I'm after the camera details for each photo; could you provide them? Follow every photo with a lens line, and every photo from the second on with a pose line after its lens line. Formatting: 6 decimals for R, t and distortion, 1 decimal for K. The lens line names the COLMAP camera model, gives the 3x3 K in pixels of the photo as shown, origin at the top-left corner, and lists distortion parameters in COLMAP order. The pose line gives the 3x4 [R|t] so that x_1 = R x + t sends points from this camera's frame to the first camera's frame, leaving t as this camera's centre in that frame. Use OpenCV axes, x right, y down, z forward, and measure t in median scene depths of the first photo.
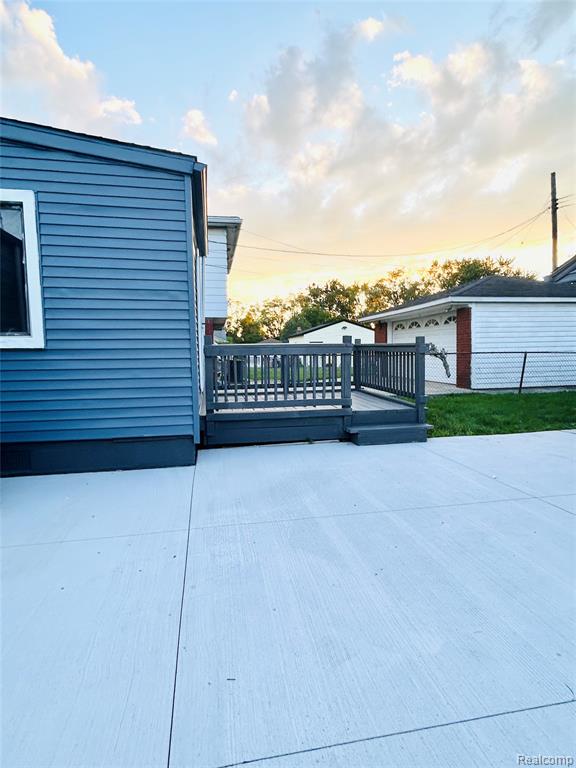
lens RADIAL K [[432.0, 0, 288.0], [0, 432.0, 384.0], [0, 0, 1]] dist [-0.020554, 0.019228]
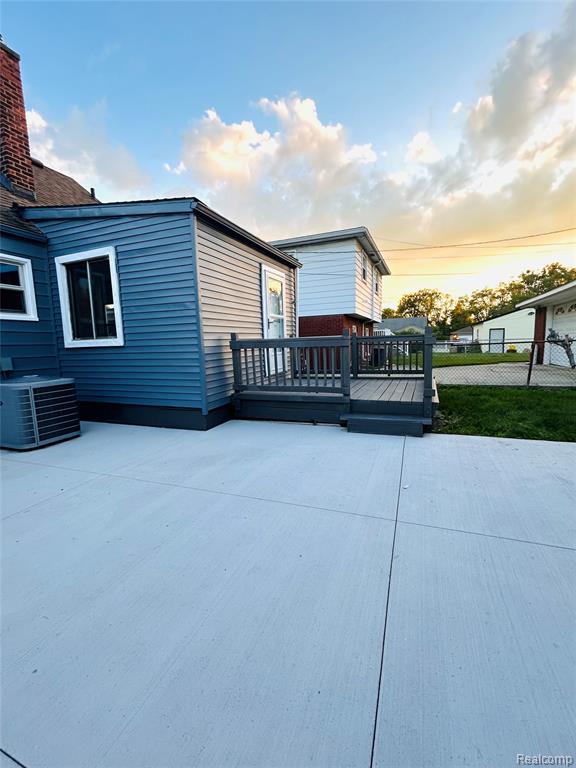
lens RADIAL K [[329.8, 0, 286.6], [0, 329.8, 387.6], [0, 0, 1]] dist [-0.002656, -0.001059]
pose [[0.839819, 0.057946, -0.539765, 0.241668], [-0.019889, 0.996904, 0.076077, -0.014217], [0.542502, -0.053155, 0.838371, 0.116463]]
